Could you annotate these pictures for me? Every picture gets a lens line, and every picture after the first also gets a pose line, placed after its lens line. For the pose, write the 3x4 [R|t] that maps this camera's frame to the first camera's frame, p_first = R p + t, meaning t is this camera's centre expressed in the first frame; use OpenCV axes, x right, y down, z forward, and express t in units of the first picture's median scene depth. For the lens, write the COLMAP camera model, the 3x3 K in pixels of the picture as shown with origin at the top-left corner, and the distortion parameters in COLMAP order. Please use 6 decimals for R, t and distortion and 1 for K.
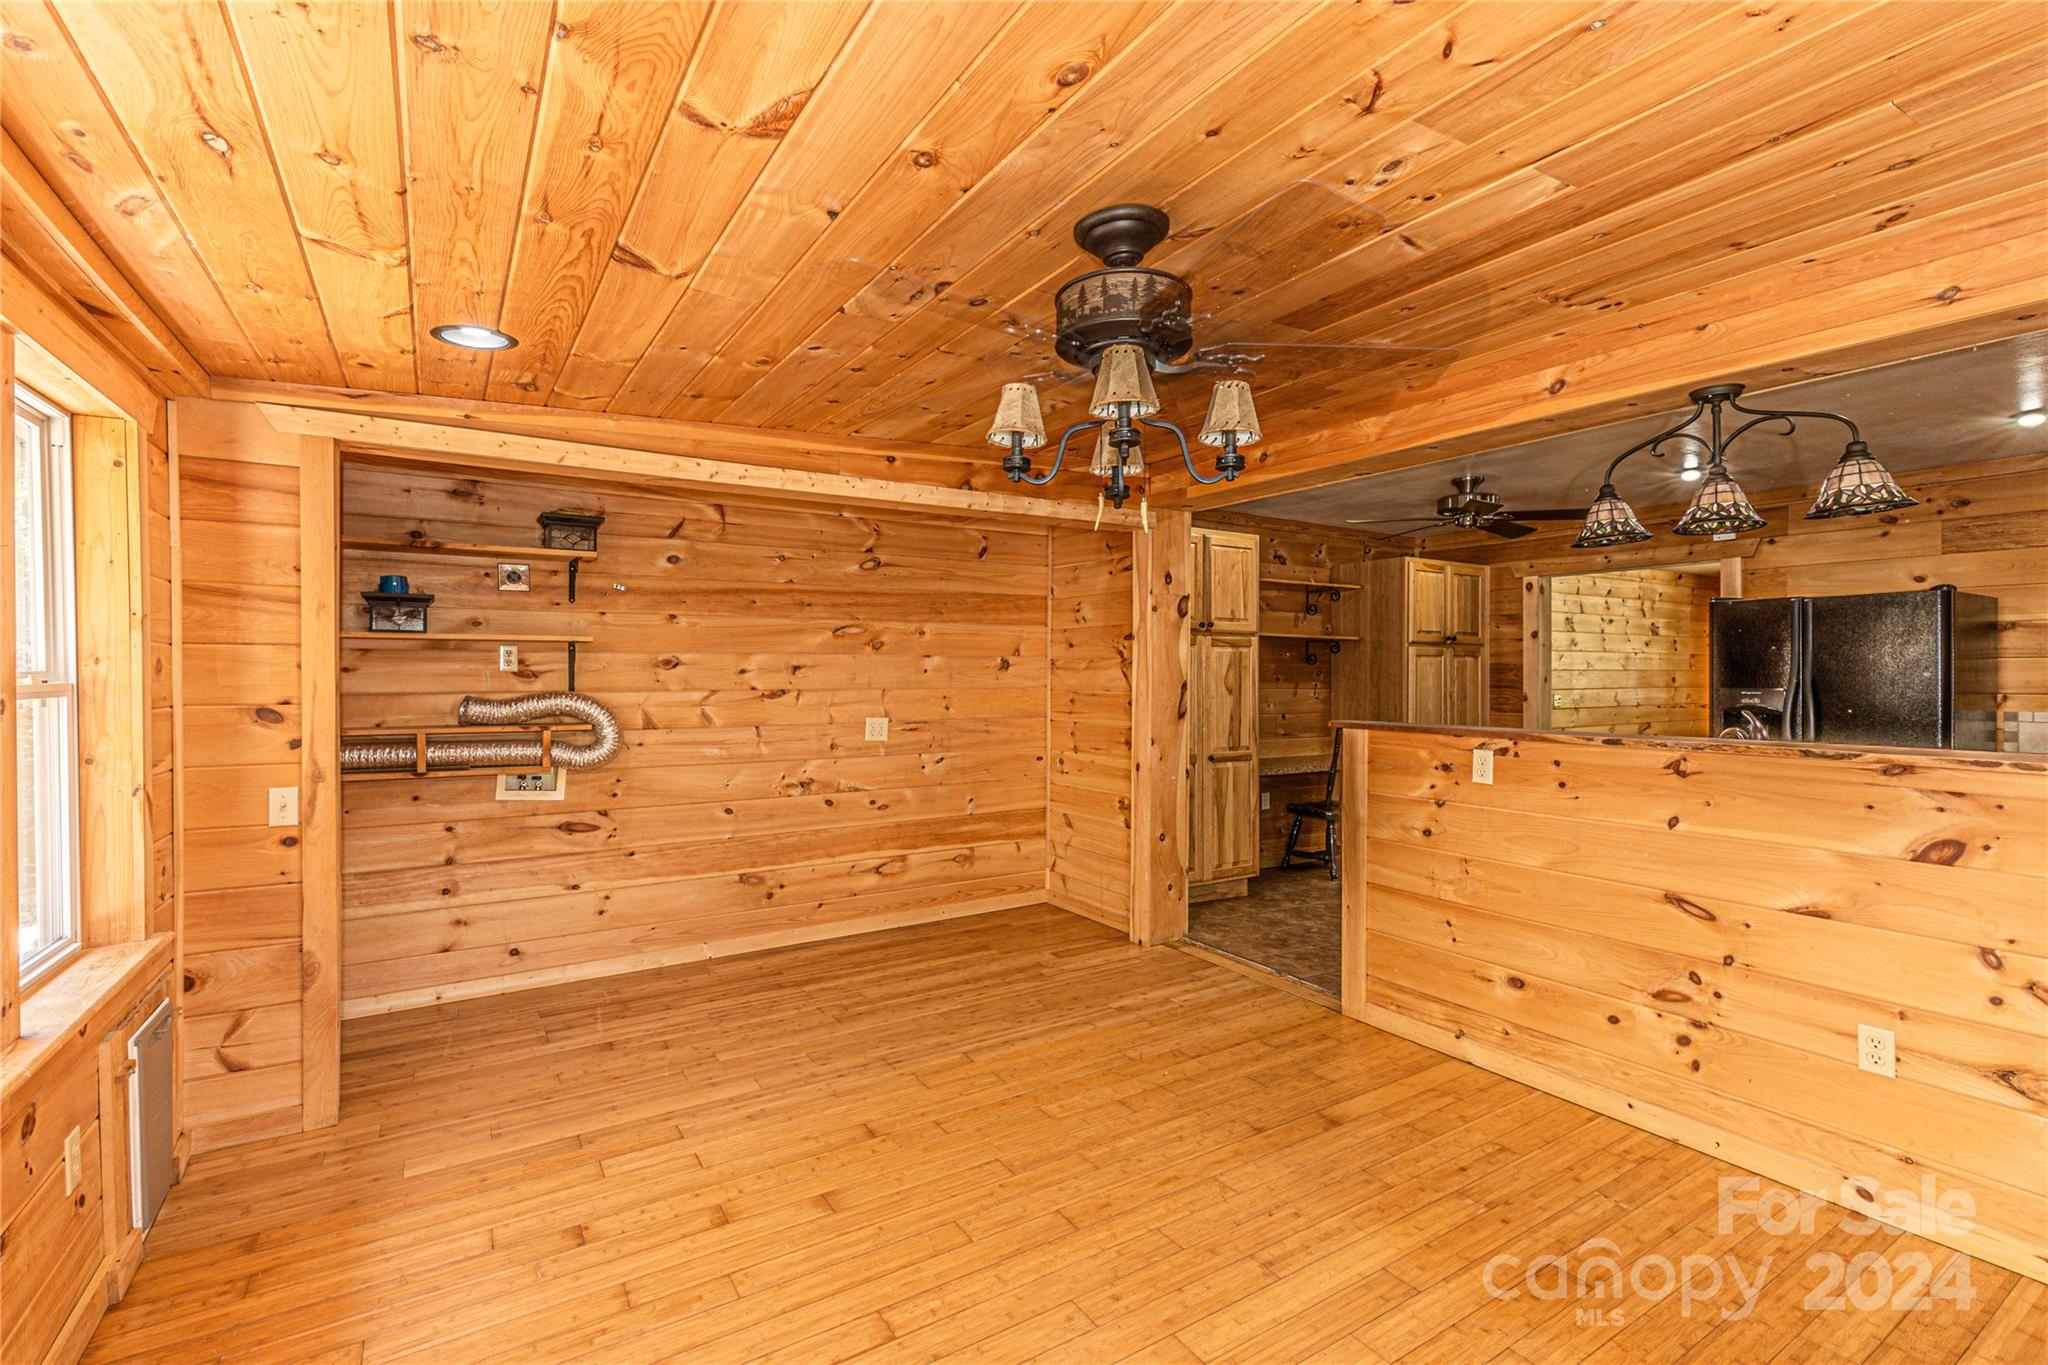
lens RADIAL K [[917.5, 0, 1014.8], [0, 917.5, 680.0], [0, 0, 1]] dist [0.004087, 0.000264]
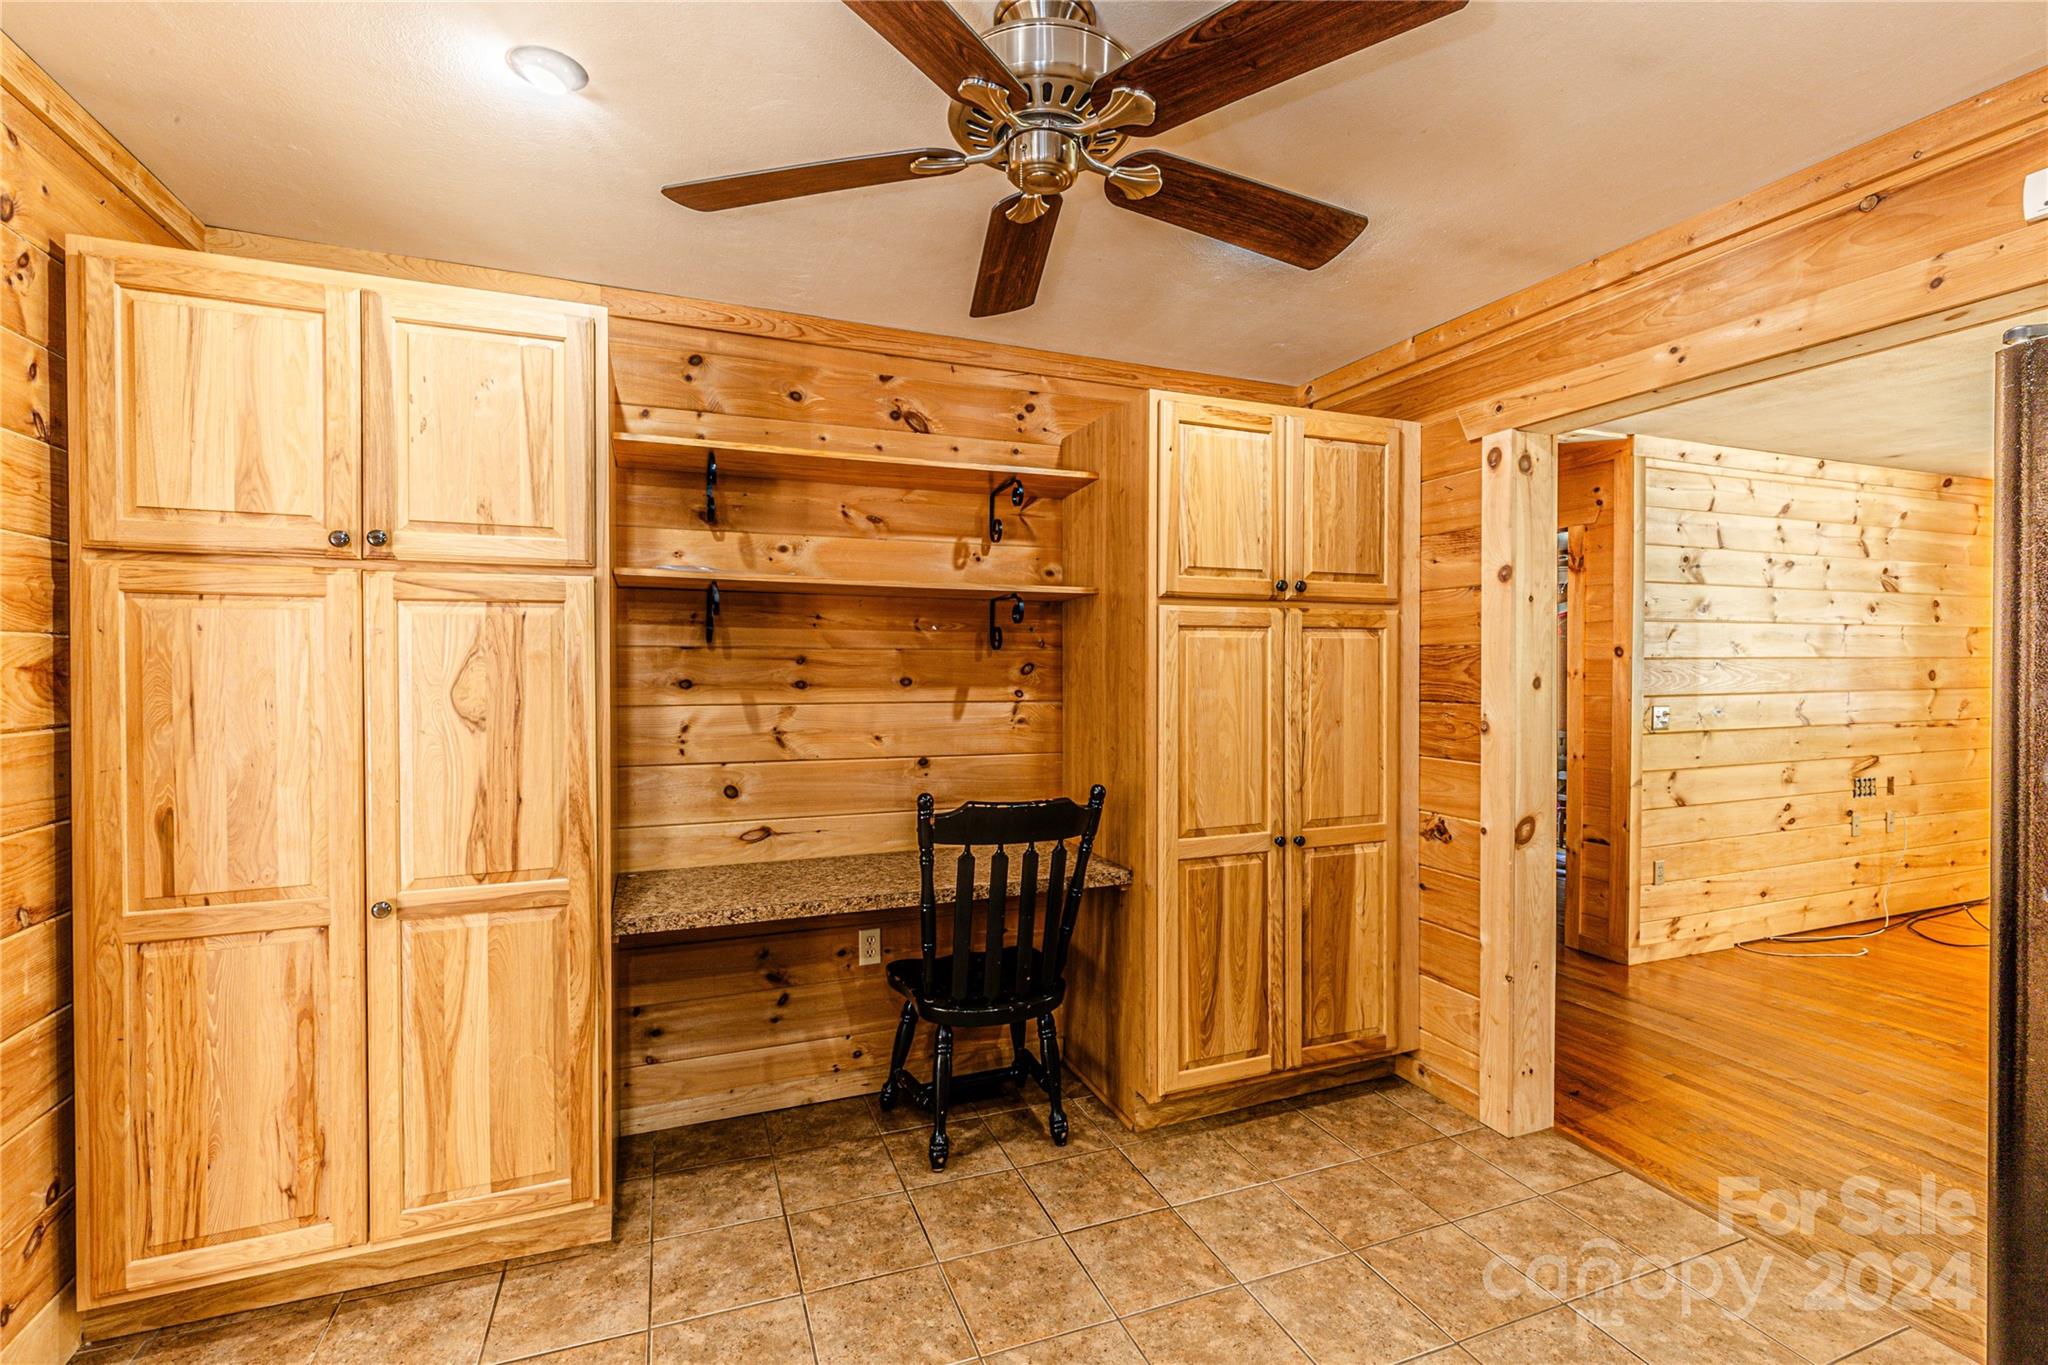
lens RADIAL K [[917.5, 0, 1018.9], [0, 917.5, 677.3], [0, 0, 1]] dist [0.004087, 0.000264]
pose [[0.984513, -0.000043, -0.175313, 0.412436], [0.001786, 0.999951, 0.009786, -0.007435], [0.175304, -0.009947, 0.984464, 0.543011]]
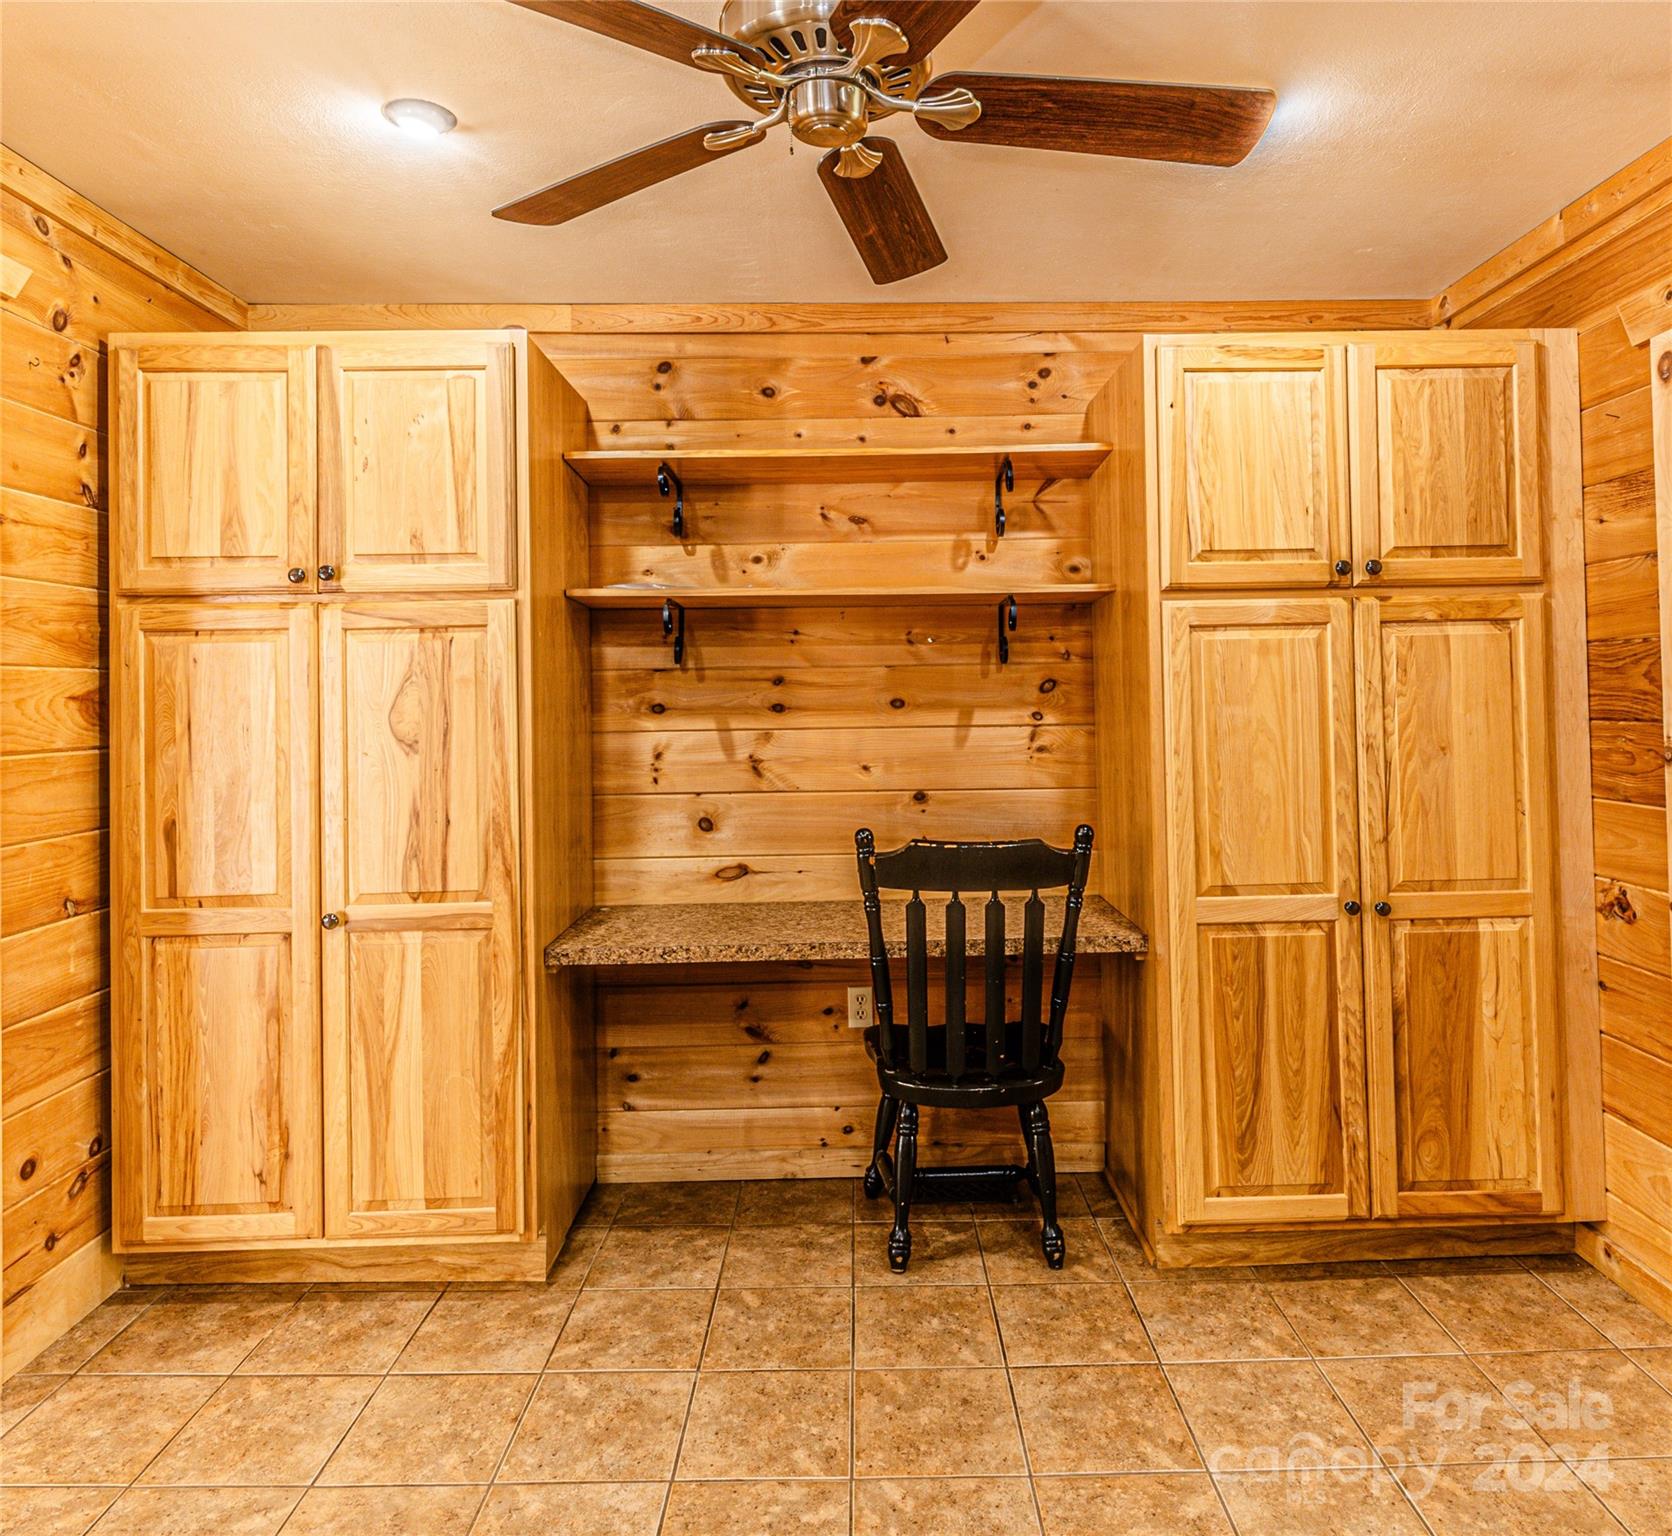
lens RADIAL K [[1108.9, 0, 864.9], [0, 1108.9, 678.1], [0, 0, 1]] dist [0.008505, -0.005357]
pose [[0.859883, -0.026745, -0.509789, 0.507664], [0.018807, 0.999608, -0.020719, -0.002112], [0.510144, 0.008228, 0.860050, 0.562555]]
